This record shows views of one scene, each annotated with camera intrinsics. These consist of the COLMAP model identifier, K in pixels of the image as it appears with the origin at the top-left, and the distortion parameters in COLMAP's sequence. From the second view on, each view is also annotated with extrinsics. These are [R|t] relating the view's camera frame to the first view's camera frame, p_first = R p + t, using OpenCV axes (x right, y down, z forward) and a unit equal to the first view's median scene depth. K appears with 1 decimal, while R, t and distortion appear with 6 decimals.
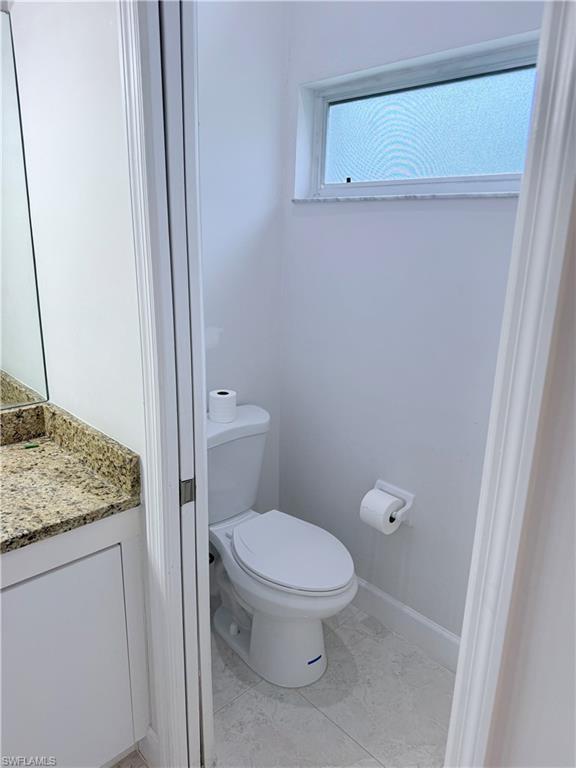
lens RADIAL K [[549.9, 0, 288.0], [0, 549.9, 384.0], [0, 0, 1]] dist [0.027130, -0.066621]
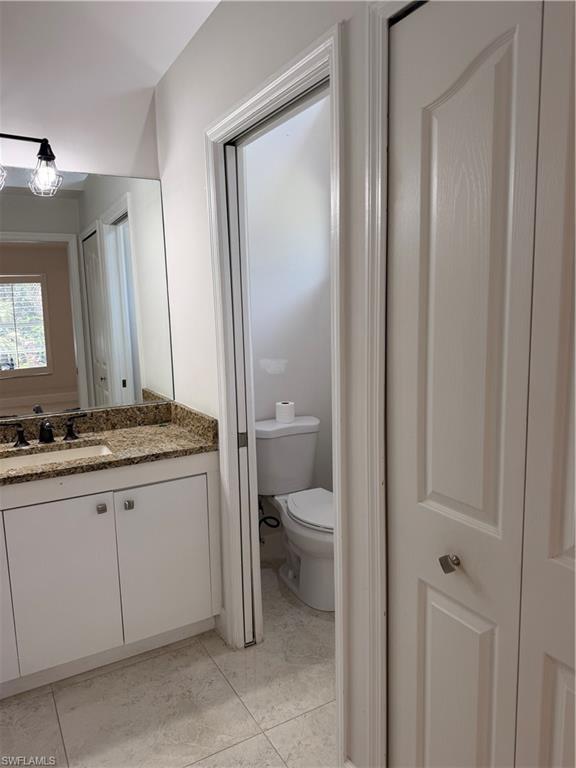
lens RADIAL K [[535.1, 0, 288.0], [0, 535.1, 384.0], [0, 0, 1]] dist [0.061384, -0.066343]
pose [[0.972139, -0.009365, -0.234217, 0.282411], [-0.022283, 0.990984, -0.132111, 0.193723], [0.233342, 0.133649, 0.963166, -0.488589]]
